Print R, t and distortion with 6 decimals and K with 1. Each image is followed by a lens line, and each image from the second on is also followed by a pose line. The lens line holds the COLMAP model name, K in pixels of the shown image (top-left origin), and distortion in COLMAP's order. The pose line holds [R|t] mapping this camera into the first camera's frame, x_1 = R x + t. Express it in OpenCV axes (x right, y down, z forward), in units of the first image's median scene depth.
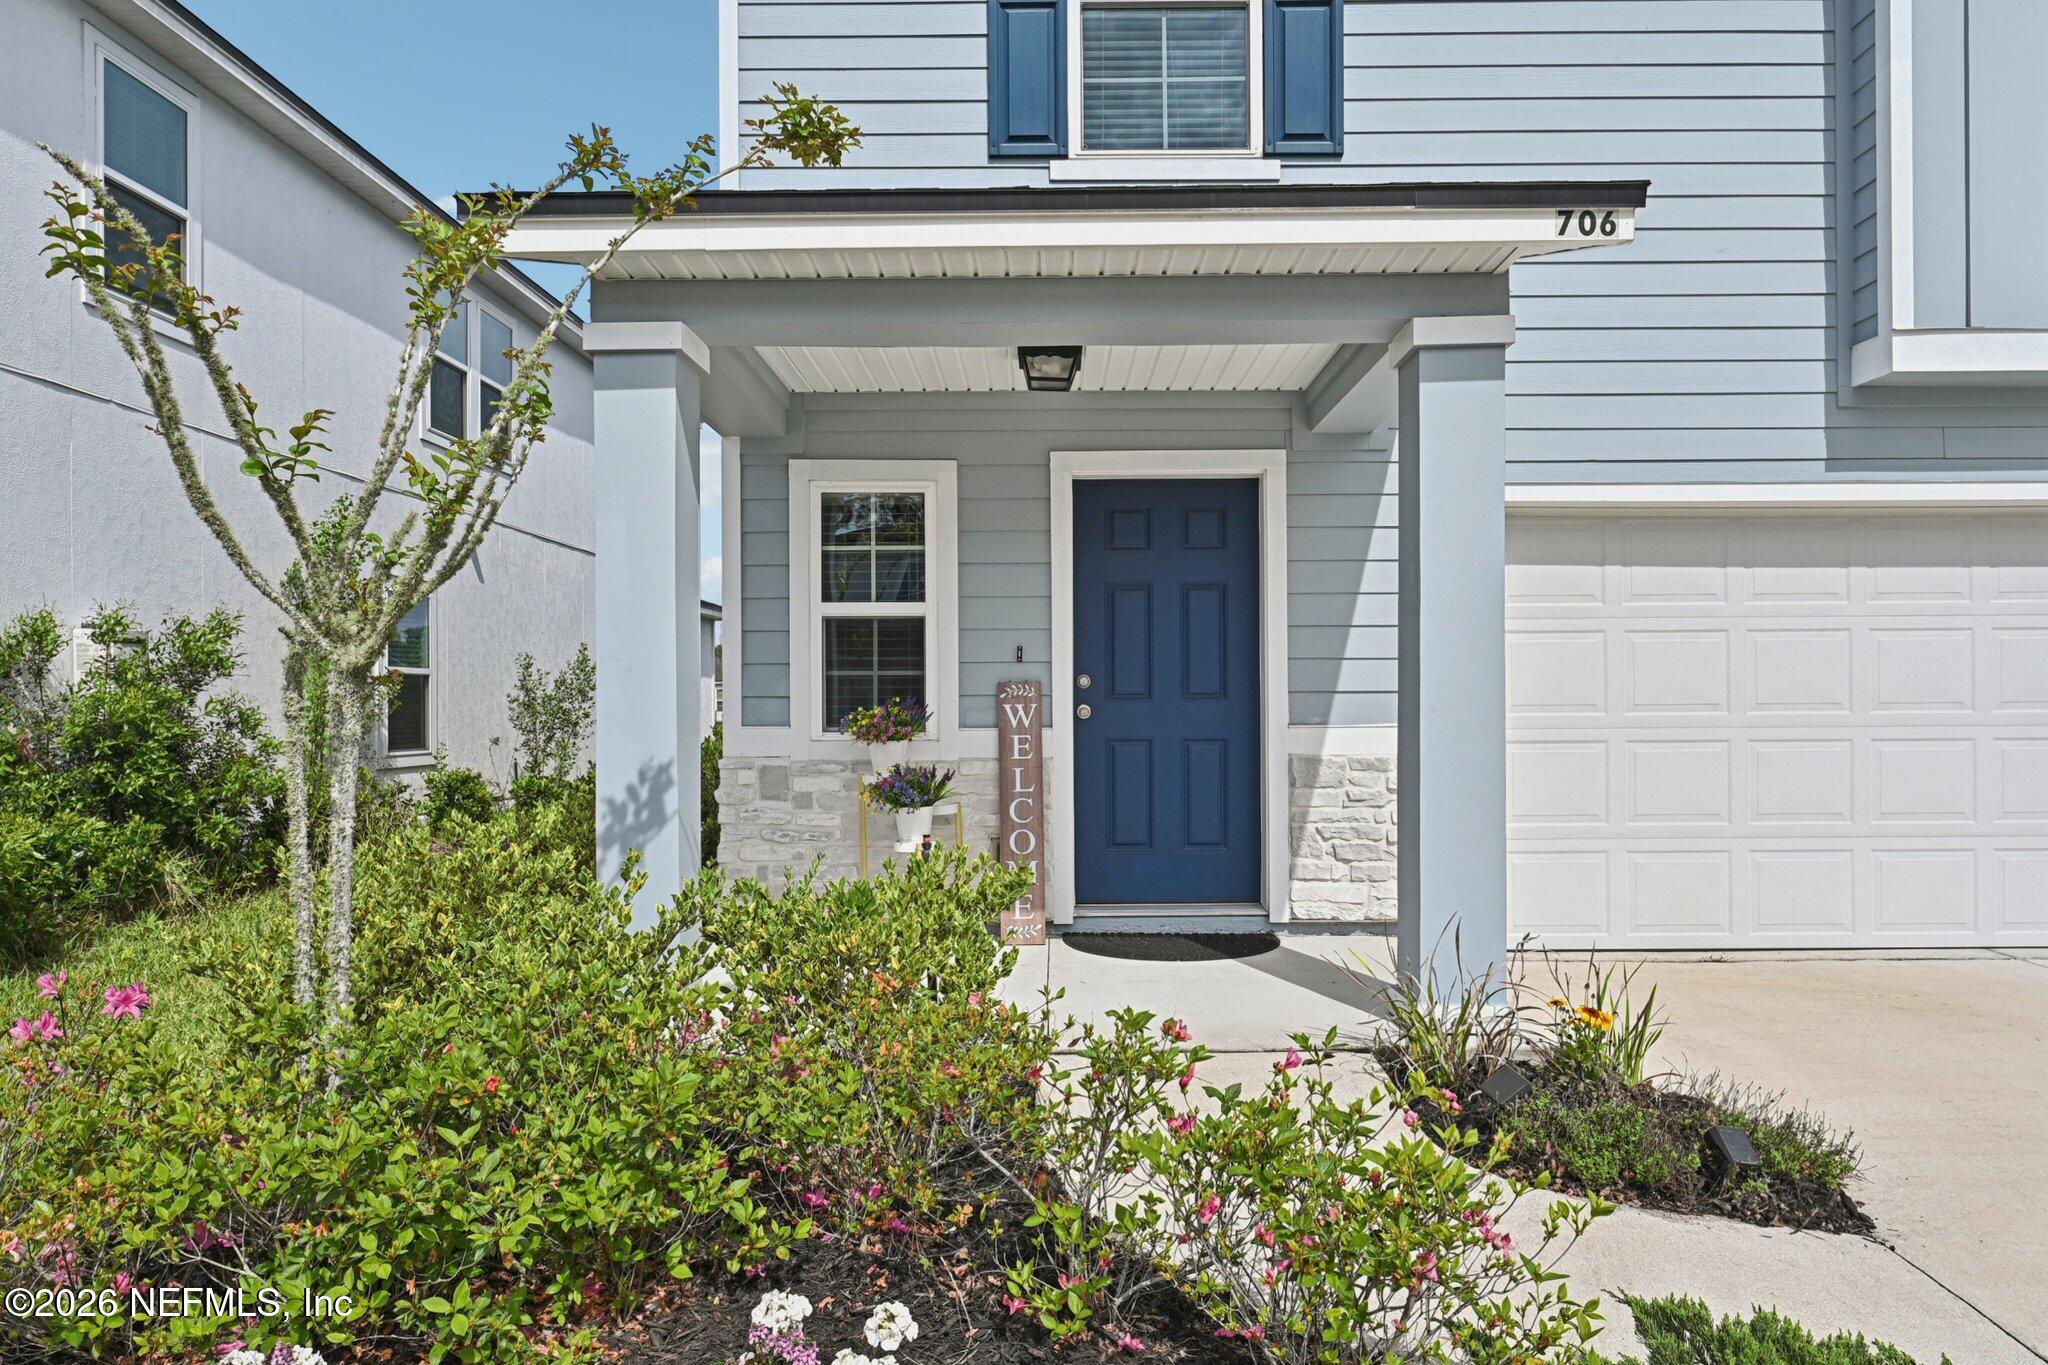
lens RADIAL K [[1343.0, 0, 1025.9], [0, 1343.0, 698.5], [0, 0, 1]] dist [-0.001576, -0.001660]
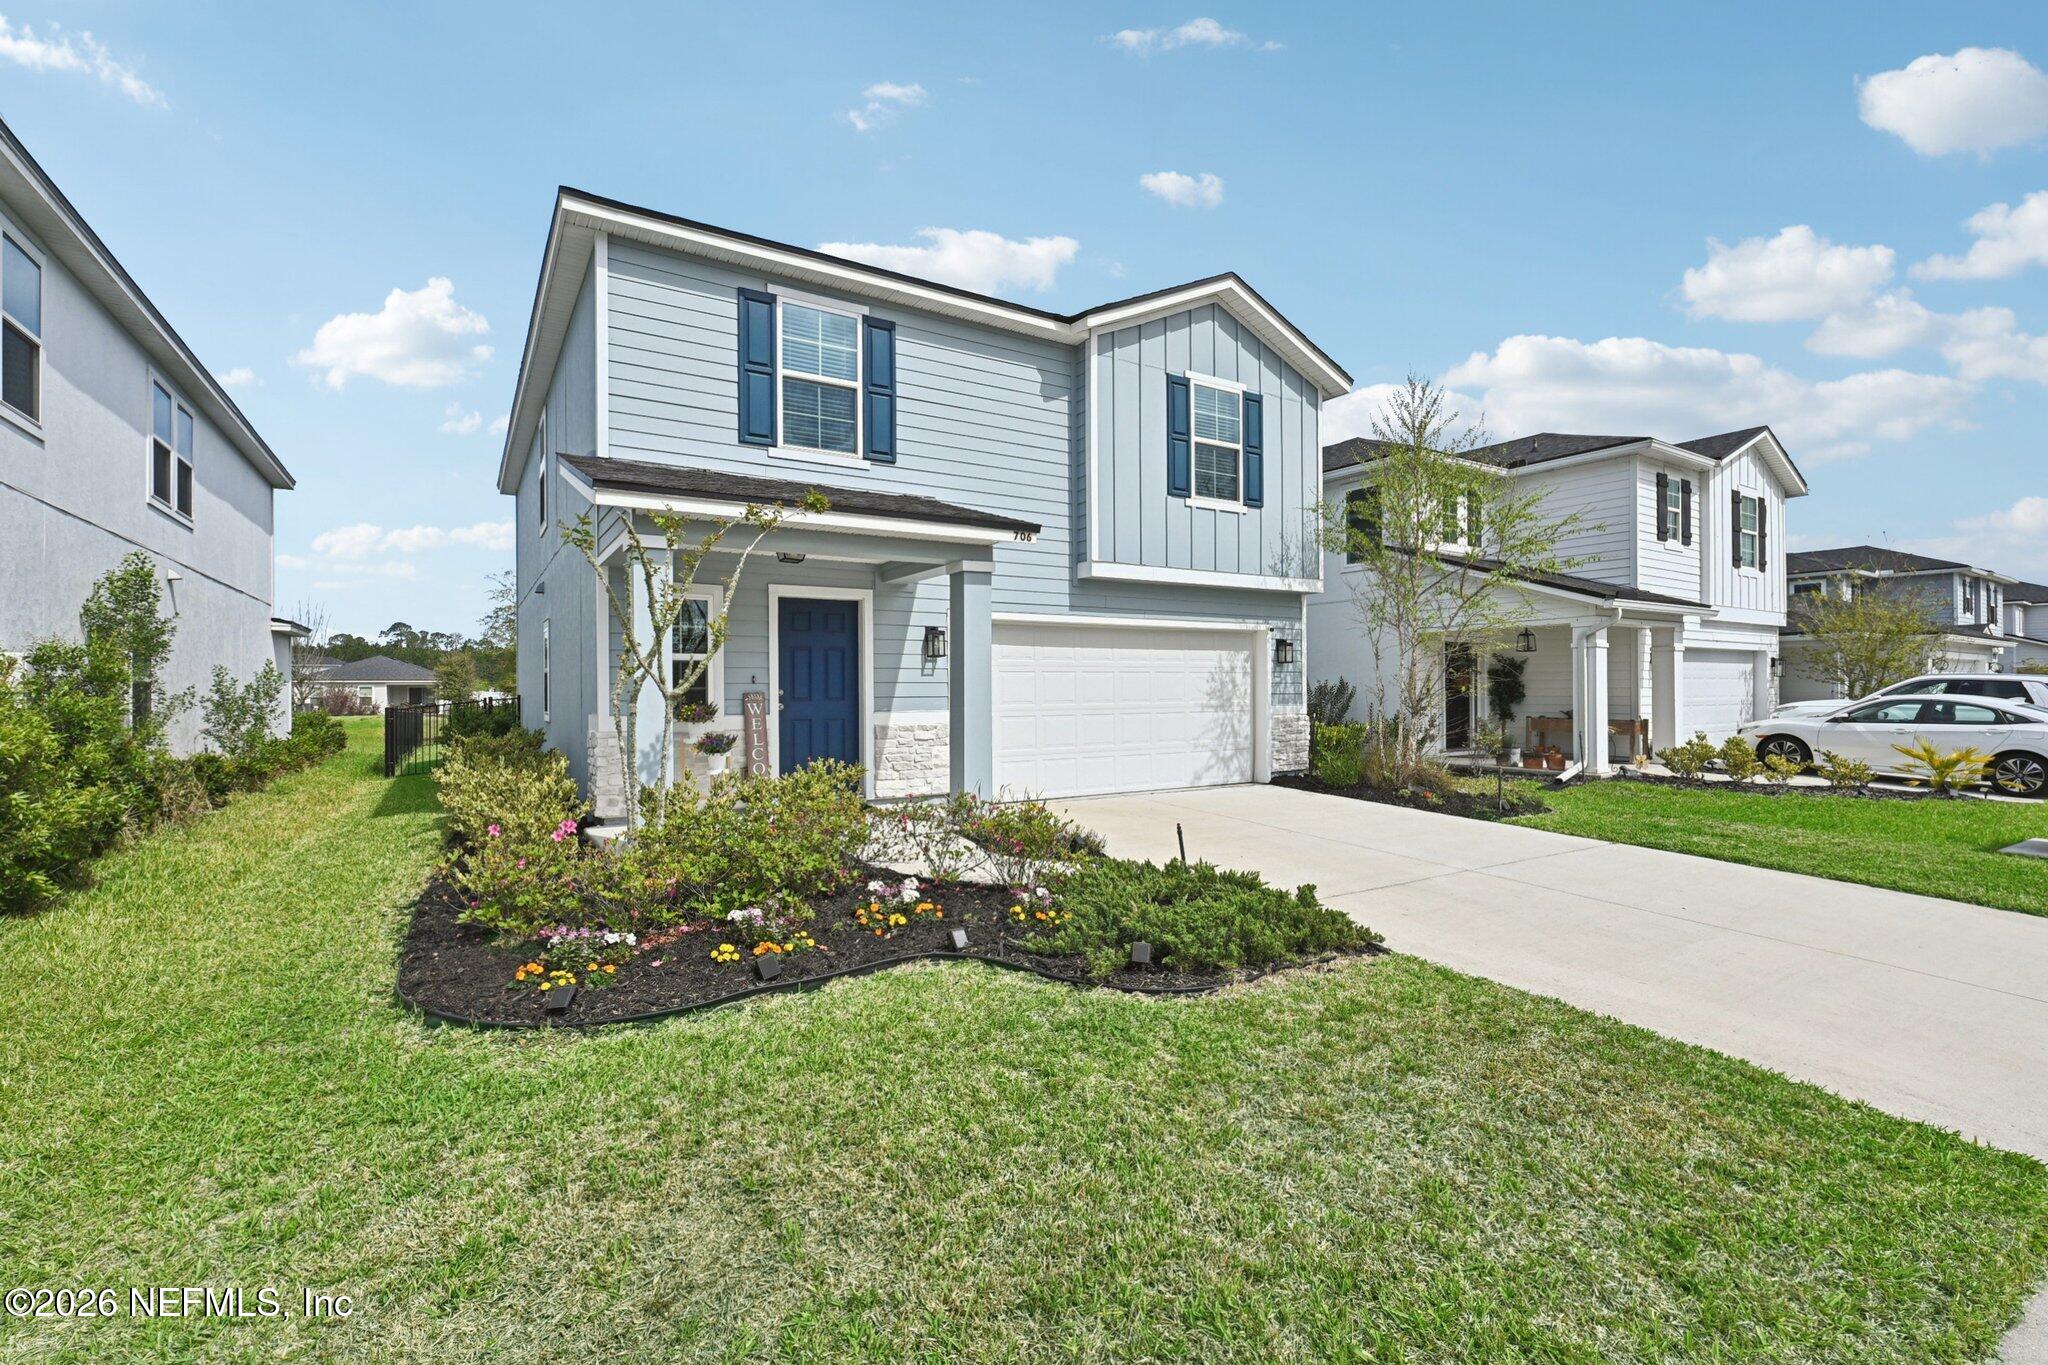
lens RADIAL K [[926.9, 0, 1028.8], [0, 926.9, 691.7], [0, 0, 1]] dist [-0.000240, 0.000574]
pose [[0.842154, -0.000705, 0.539236, -0.426203], [0.002035, 0.999996, -0.001871, -0.010575], [-0.539233, 0.002673, 0.842153, -0.453999]]
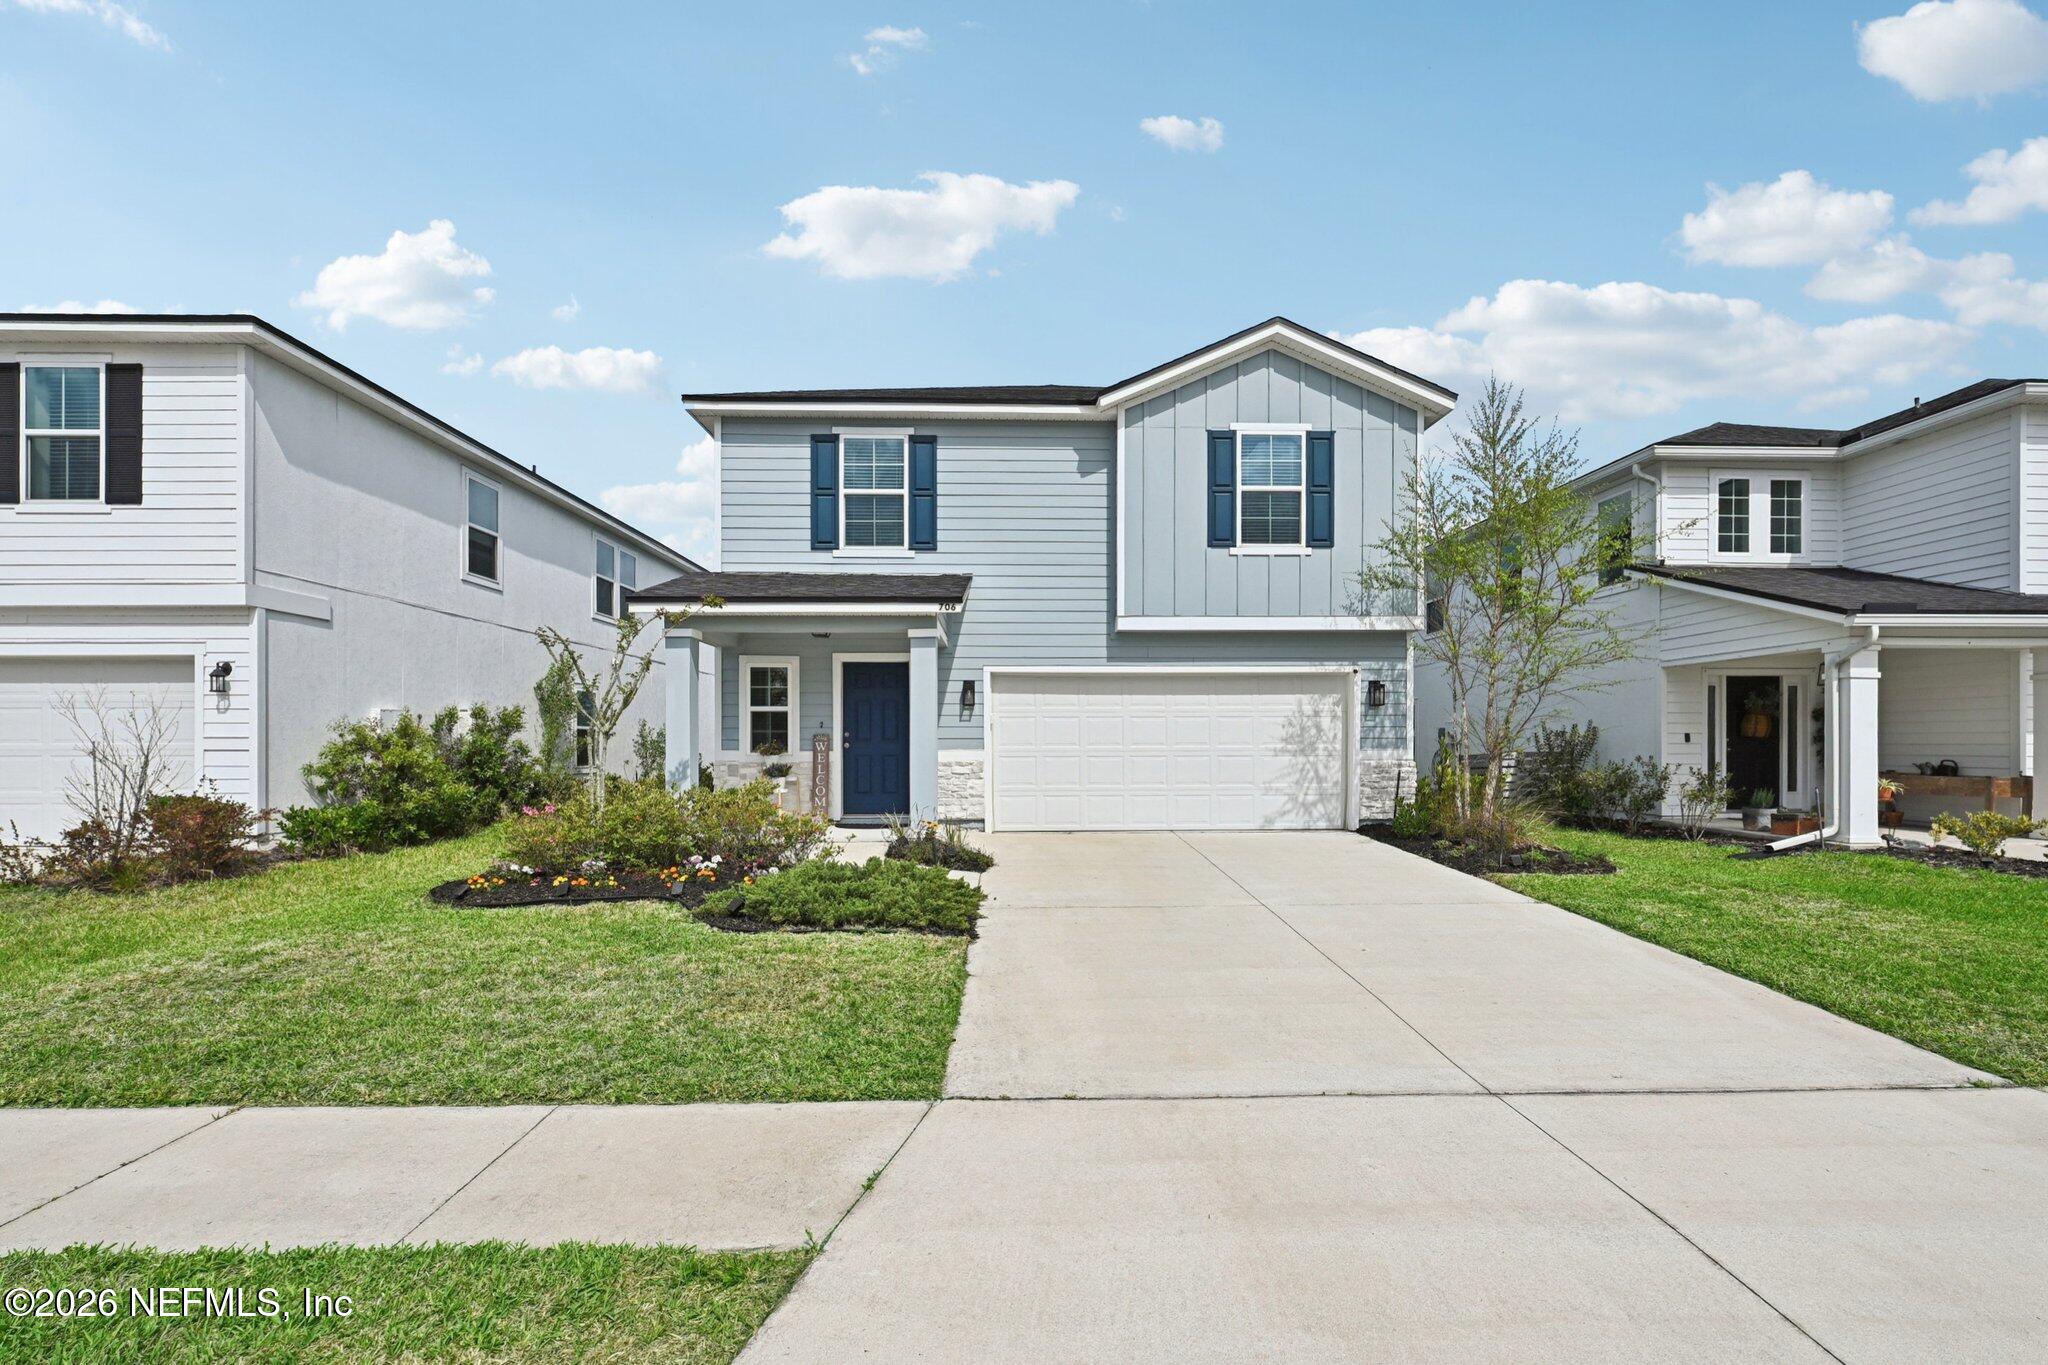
lens RADIAL K [[935.4, 0, 1022.0], [0, 935.4, 743.1], [0, 0, 1]] dist [0.001136, 0.000165]
pose [[0.999486, 0.003562, 0.031857, 0.354027], [-0.003488, 0.999991, -0.002380, 0.008190], [-0.031865, 0.002268, 0.999490, -0.975932]]
